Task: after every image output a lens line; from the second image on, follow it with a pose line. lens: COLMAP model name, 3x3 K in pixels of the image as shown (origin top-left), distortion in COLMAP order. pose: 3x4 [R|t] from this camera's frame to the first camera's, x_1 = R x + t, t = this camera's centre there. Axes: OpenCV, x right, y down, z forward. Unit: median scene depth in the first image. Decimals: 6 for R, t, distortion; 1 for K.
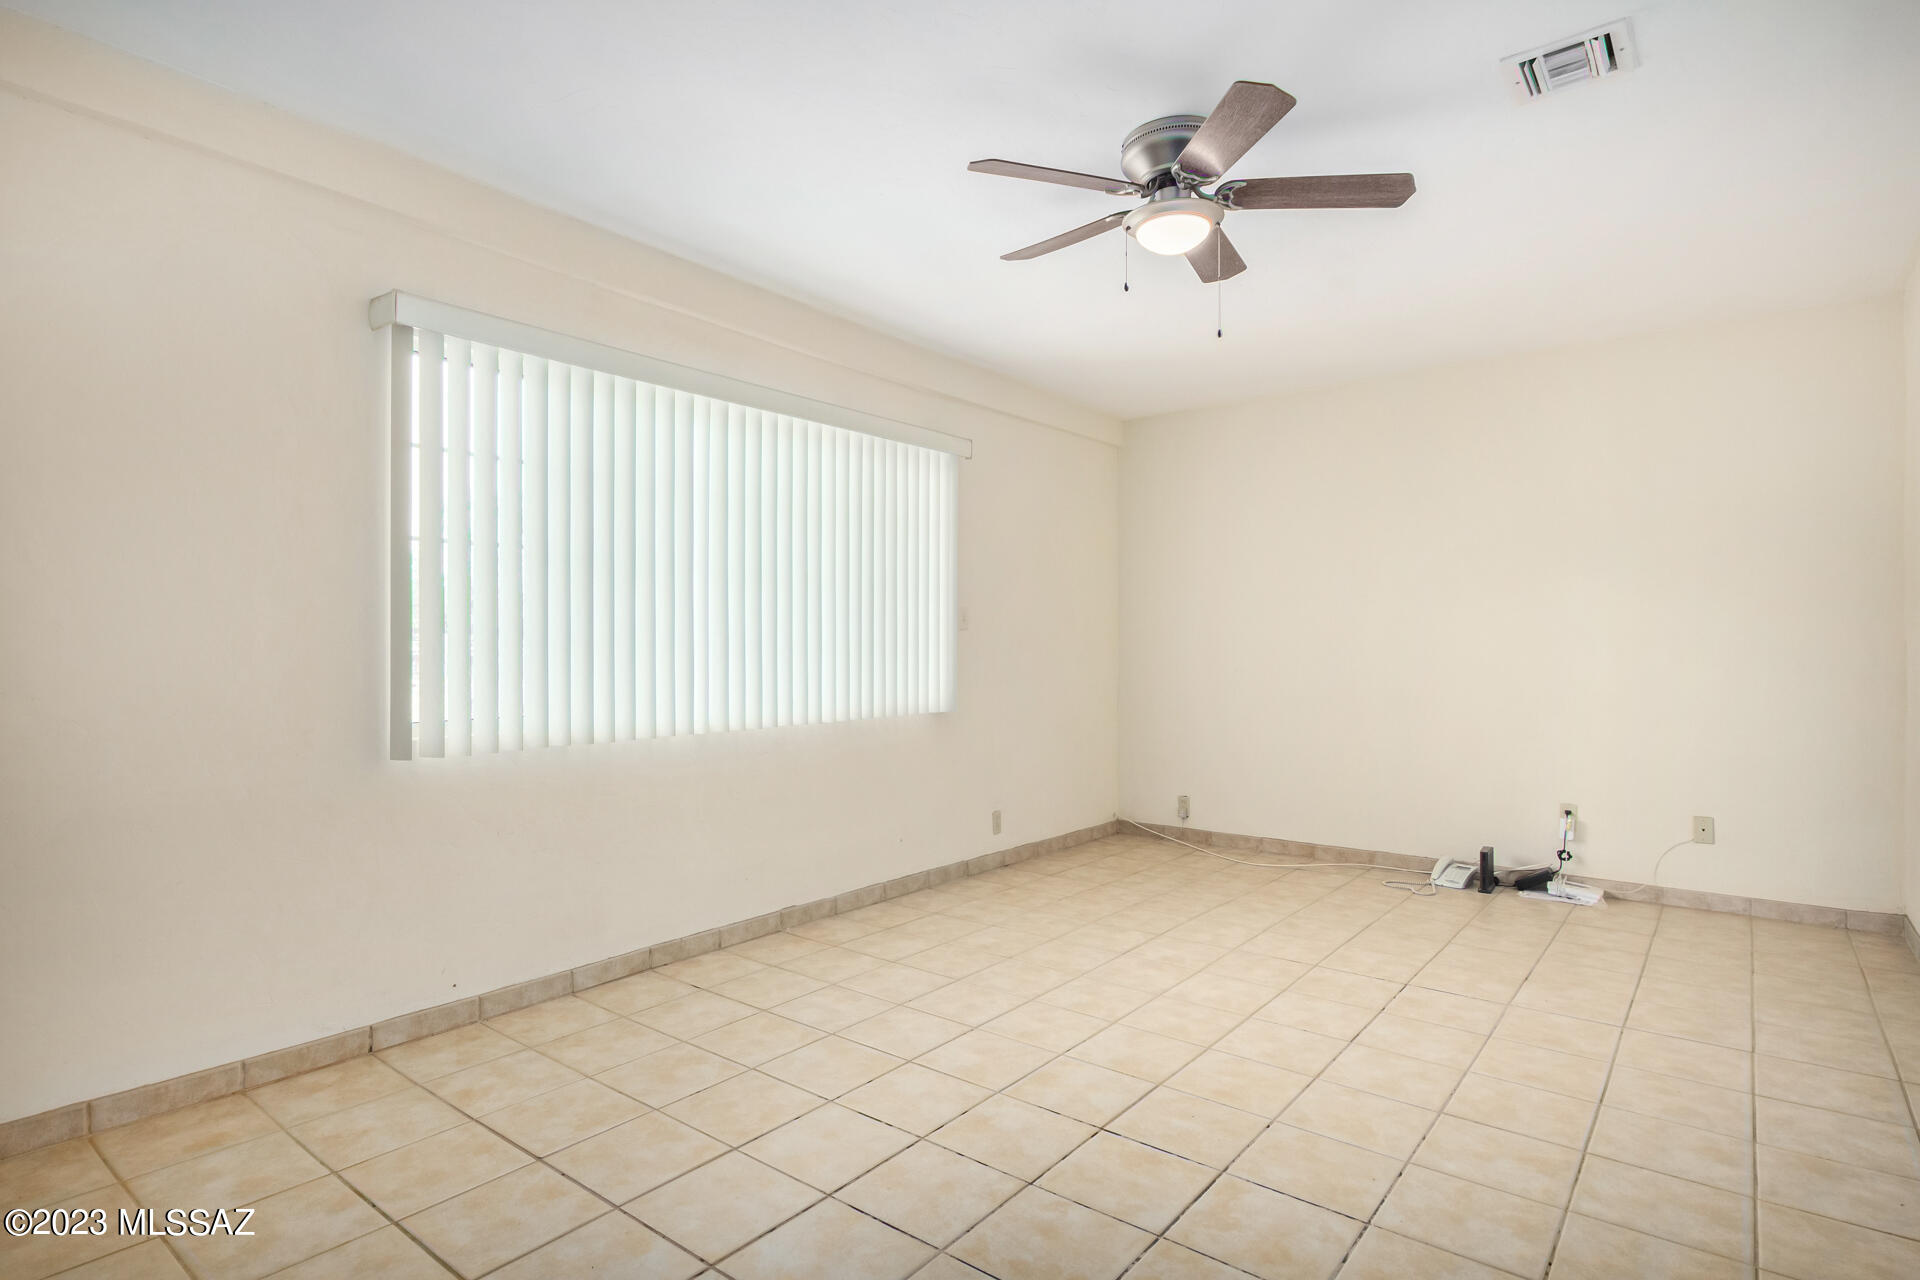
lens RADIAL K [[1012.2, 0, 960.4], [0, 1012.2, 660.7], [0, 0, 1]] dist [-0.001223, -0.000242]
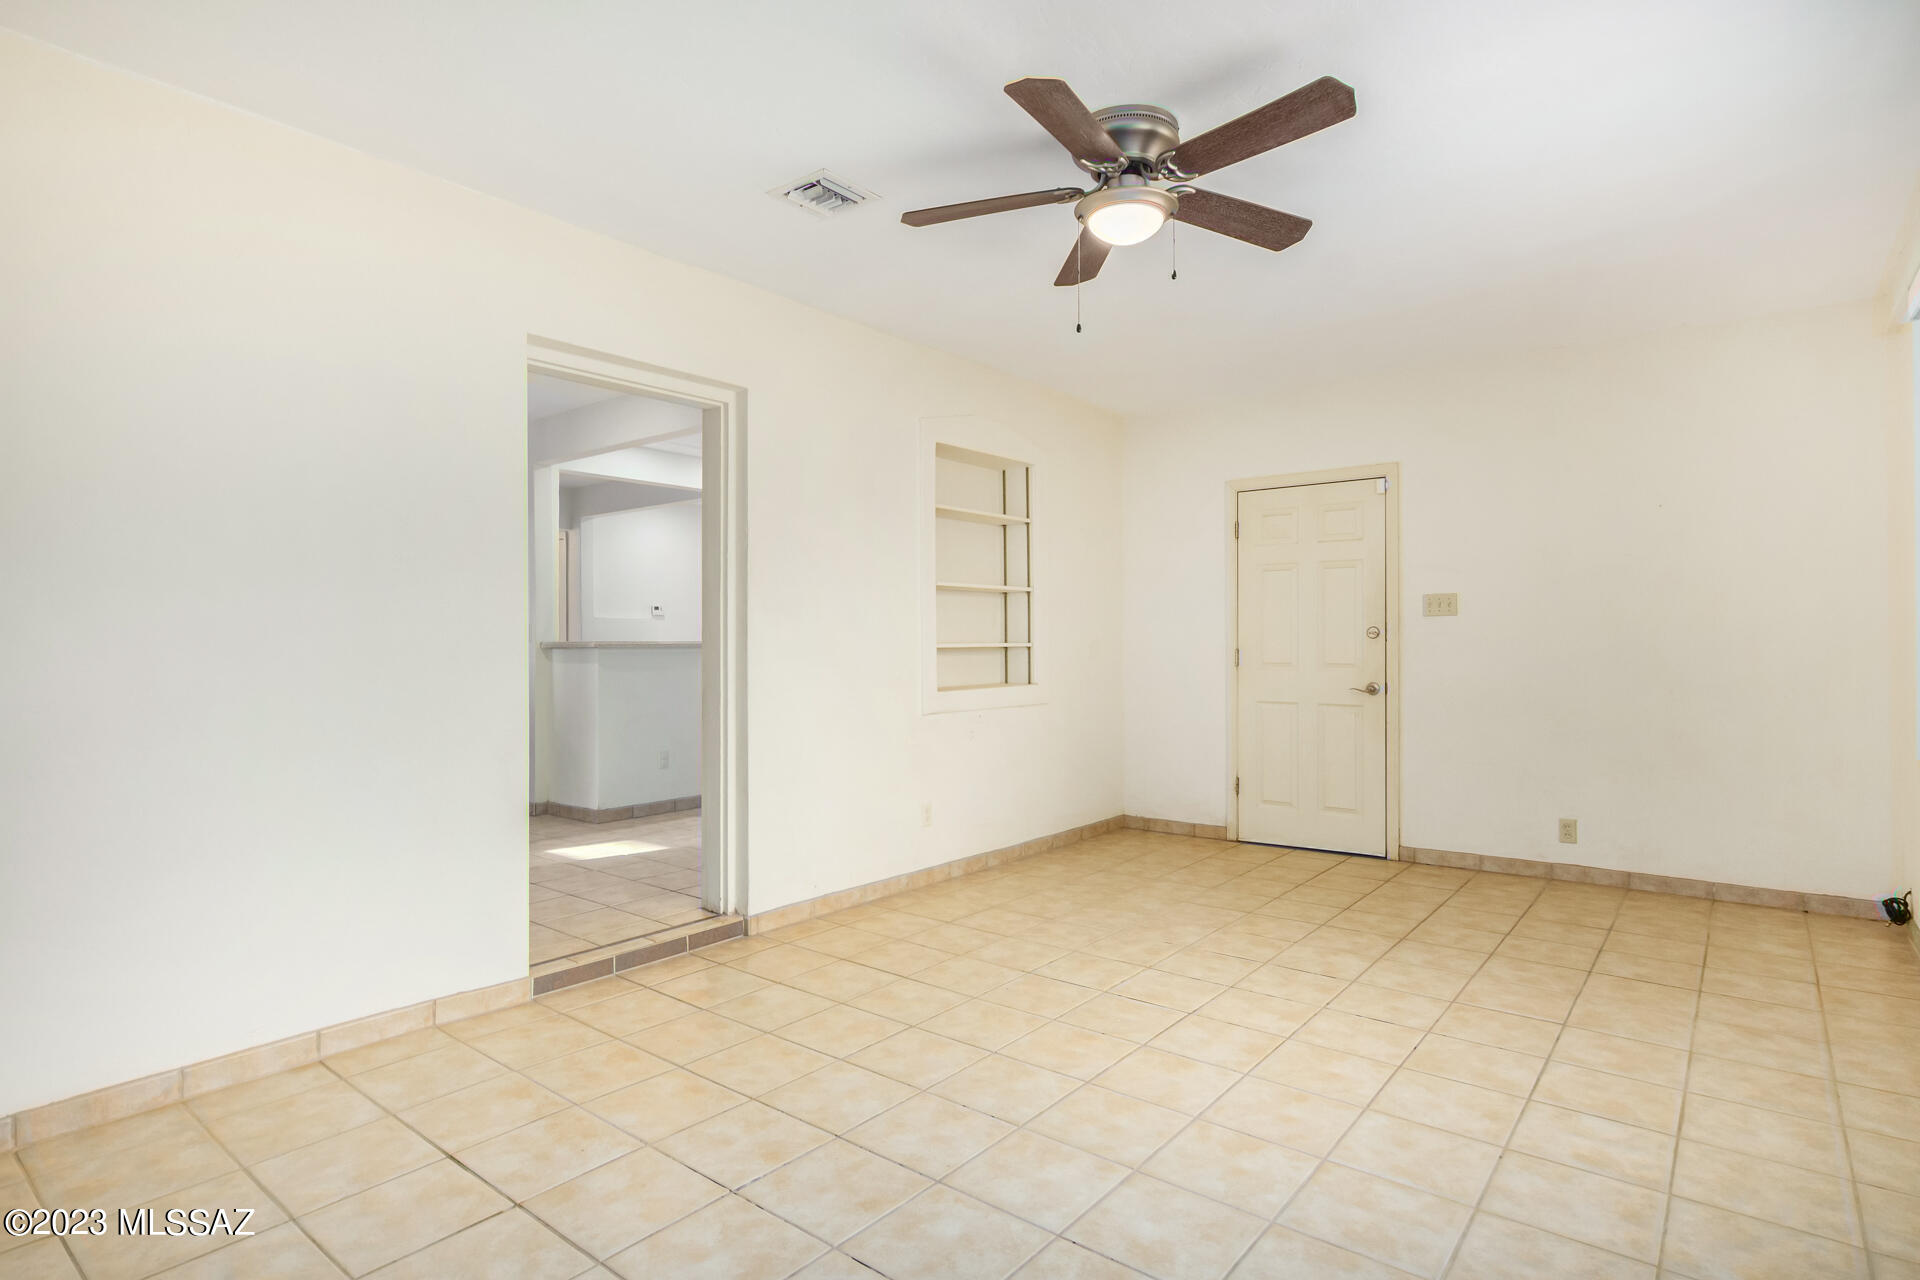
lens RADIAL K [[987.7, 0, 960.9], [0, 987.7, 630.0], [0, 0, 1]] dist [0.000990, 0.000341]
pose [[-0.999902, 0.001695, 0.013919, 0.318930], [0.001819, 0.999959, 0.008847, -0.030669], [-0.013903, 0.008871, -0.999864, 1.738529]]
